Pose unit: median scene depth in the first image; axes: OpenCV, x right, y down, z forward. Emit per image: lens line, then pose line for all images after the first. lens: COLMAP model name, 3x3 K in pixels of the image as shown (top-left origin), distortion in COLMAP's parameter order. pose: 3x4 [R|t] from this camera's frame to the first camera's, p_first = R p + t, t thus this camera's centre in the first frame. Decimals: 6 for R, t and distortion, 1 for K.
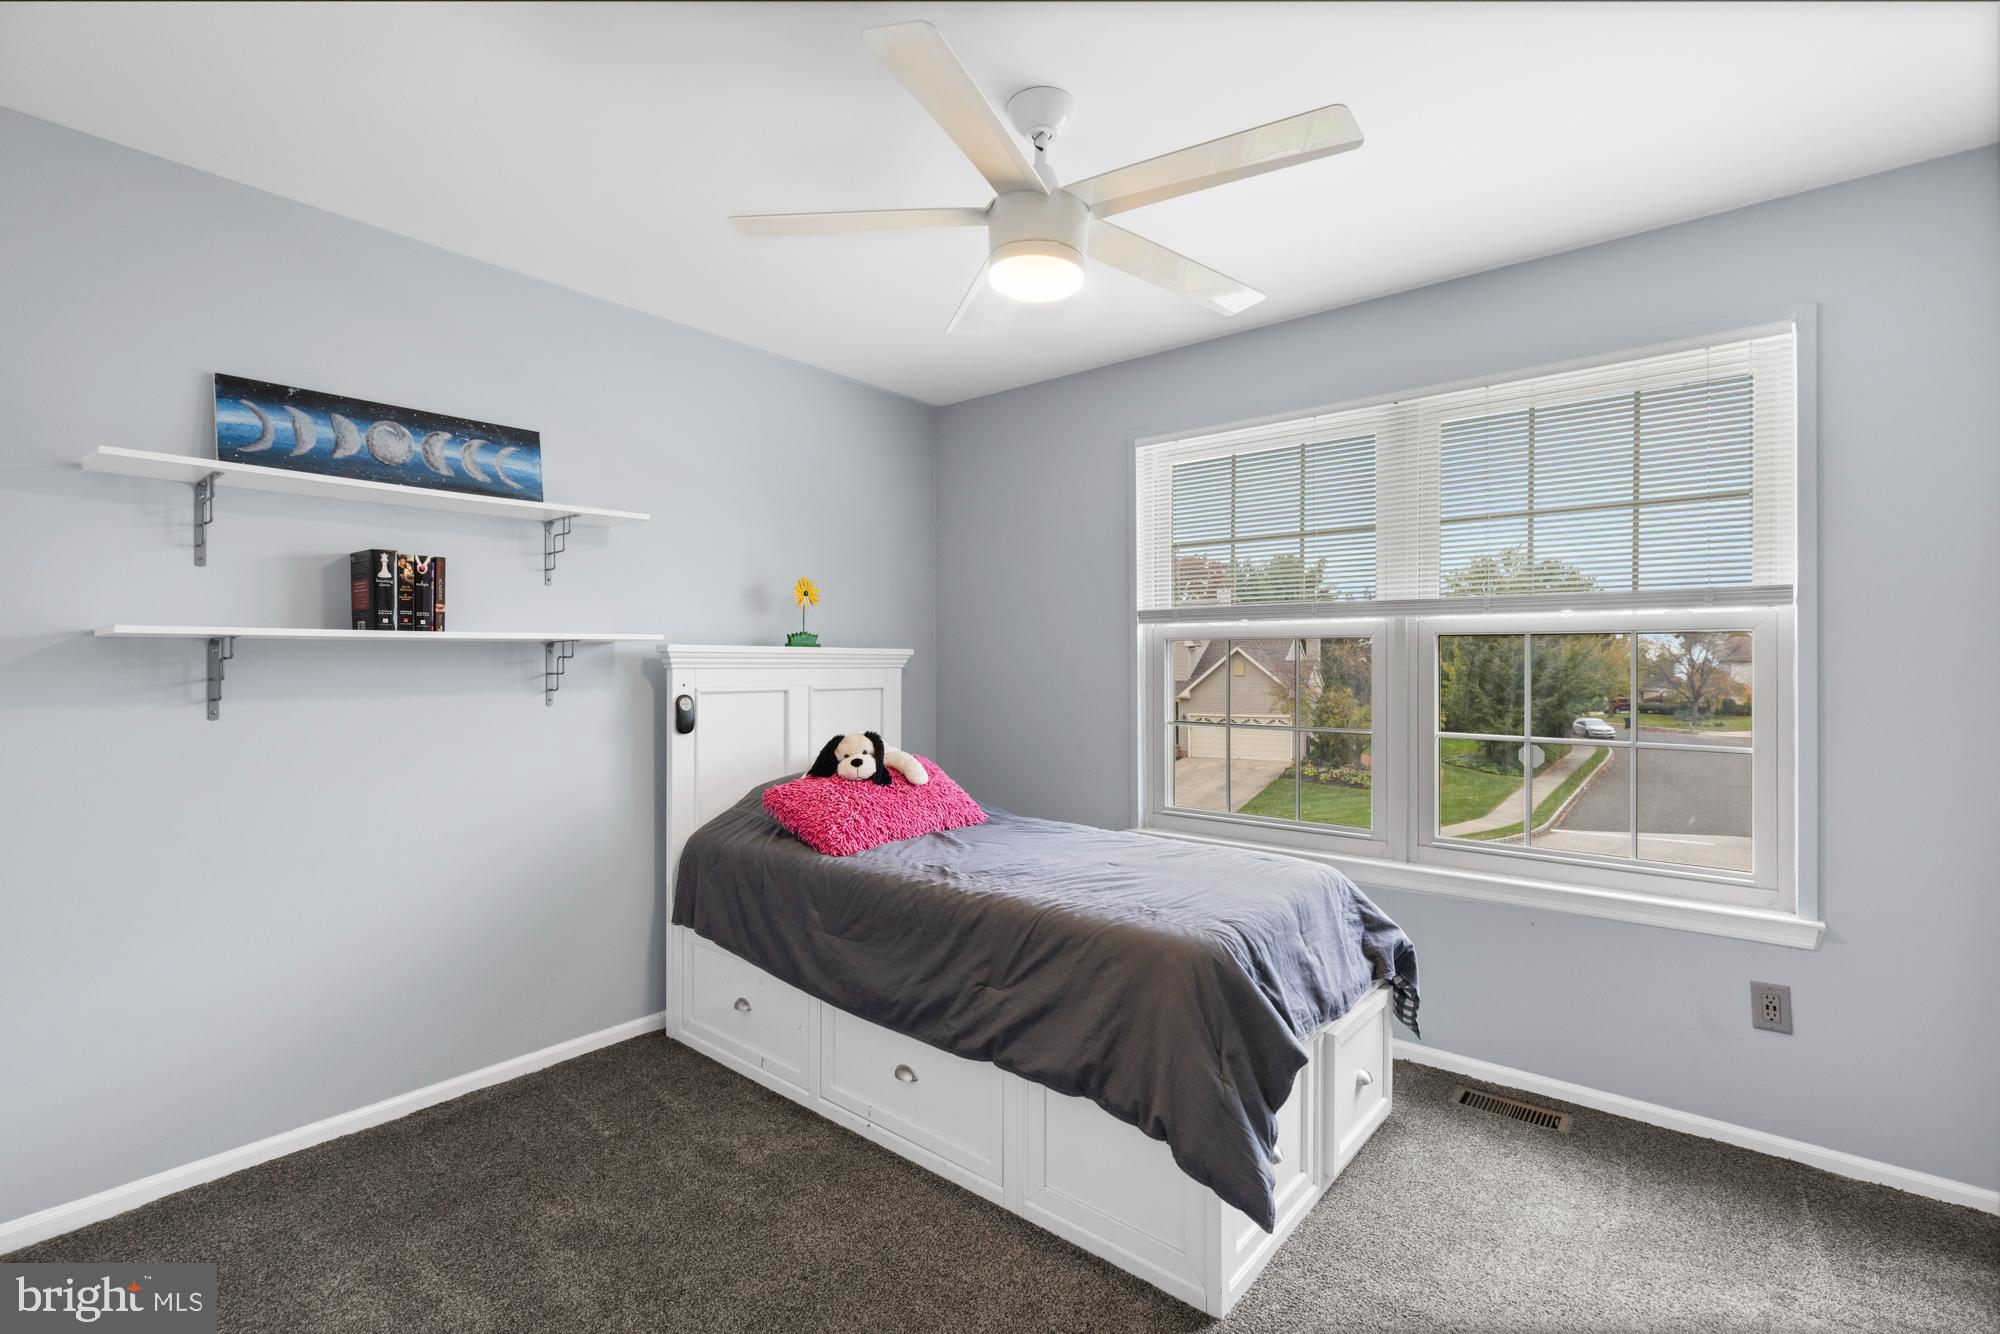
lens RADIAL K [[891.9, 0, 998.9], [0, 891.9, 657.9], [0, 0, 1]] dist [0.001570, 0.000168]
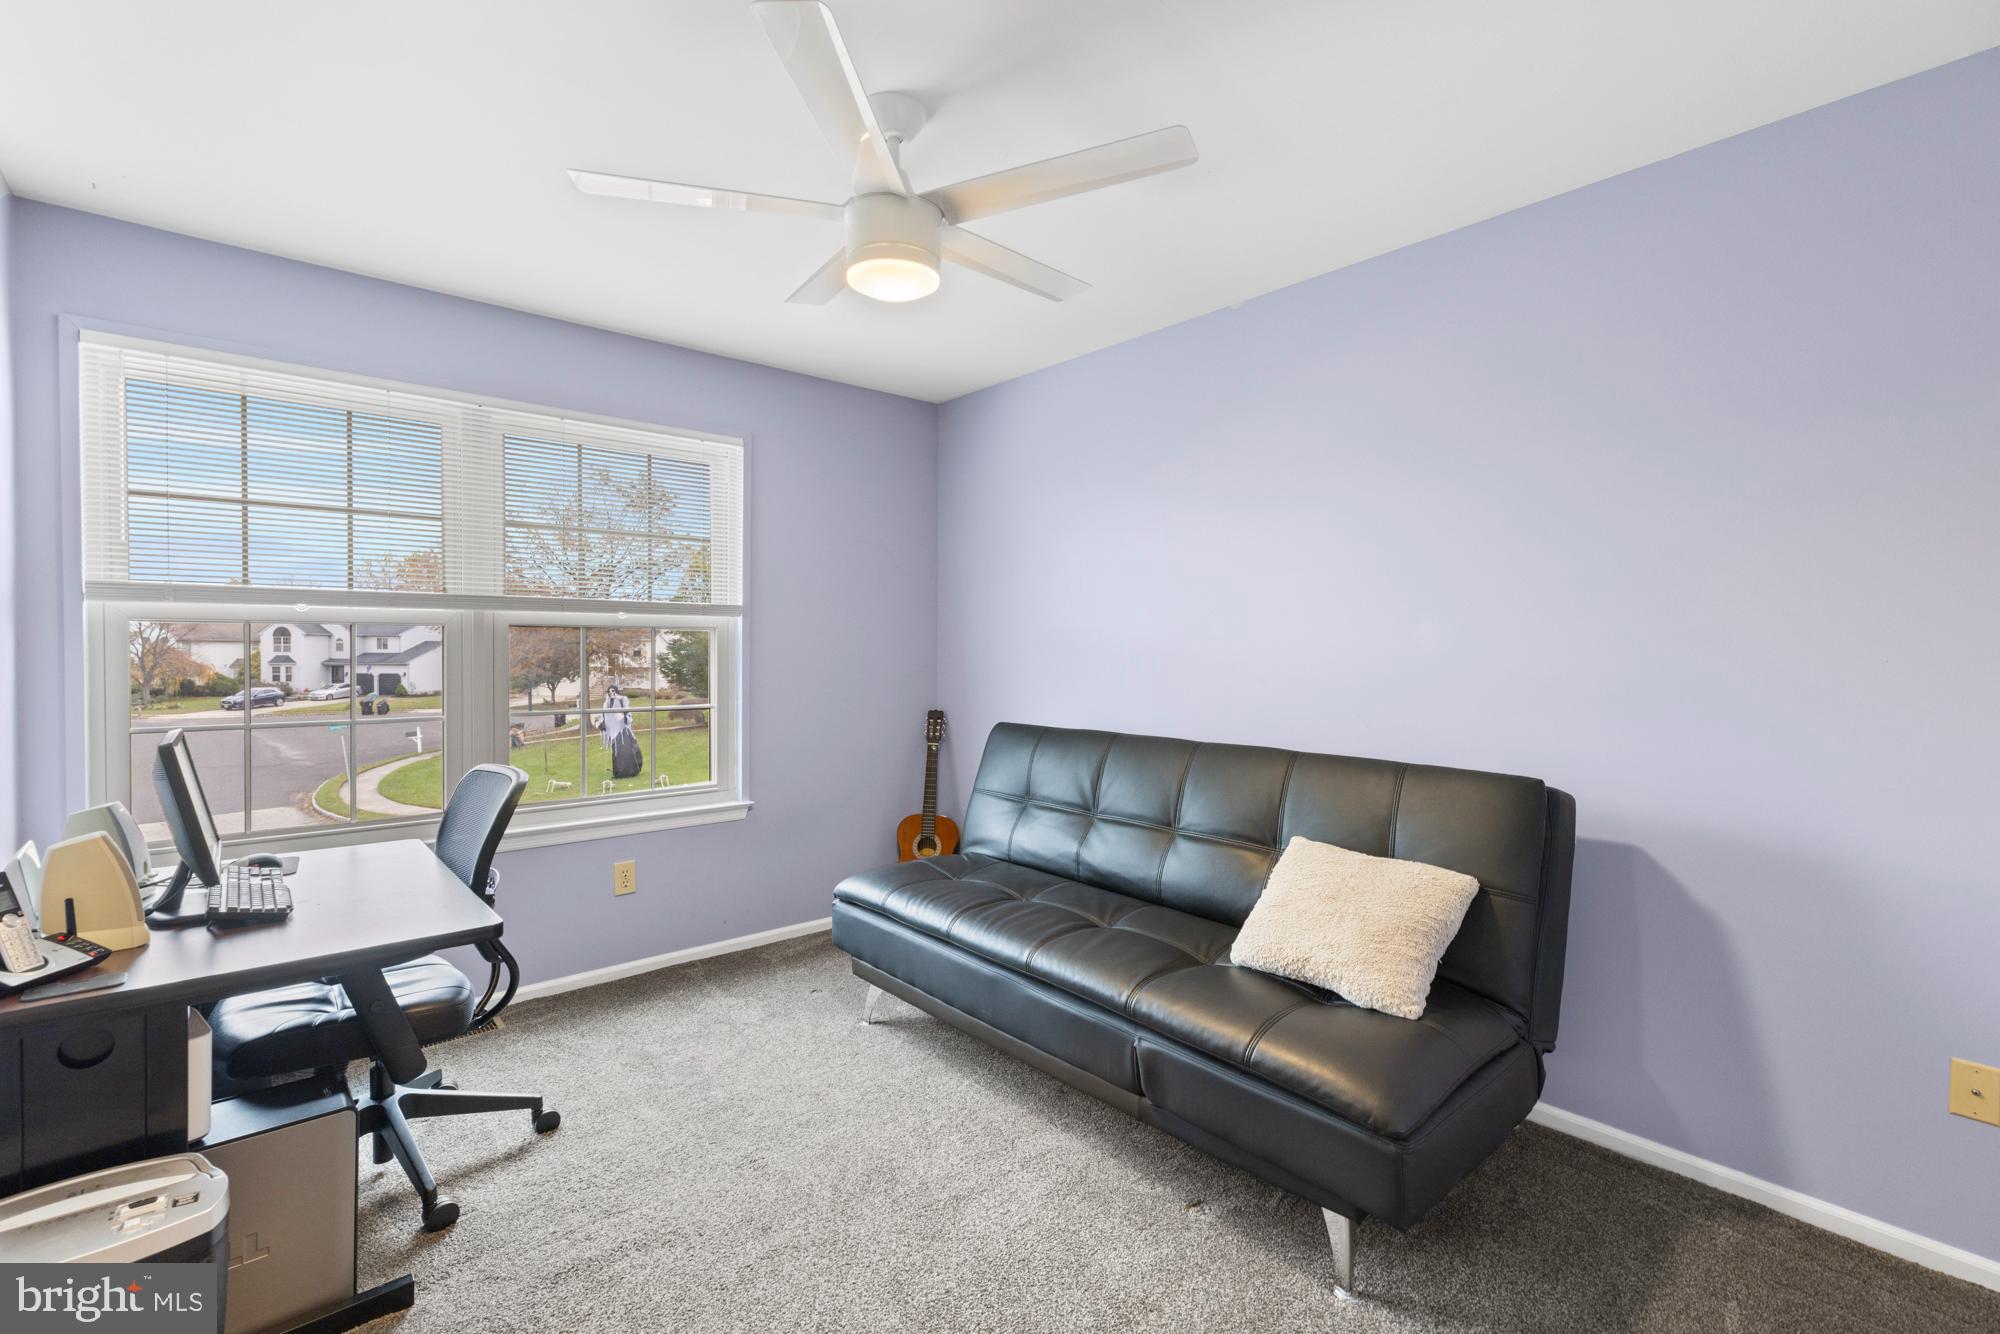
lens RADIAL K [[891.9, 0, 998.9], [0, 891.9, 657.9], [0, 0, 1]] dist [0.001570, 0.000168]
pose [[0.142729, -0.017521, 0.989607, -0.490699], [-0.005844, 0.999811, 0.018544, -0.010302], [-0.989745, -0.008430, 0.142599, 0.225623]]
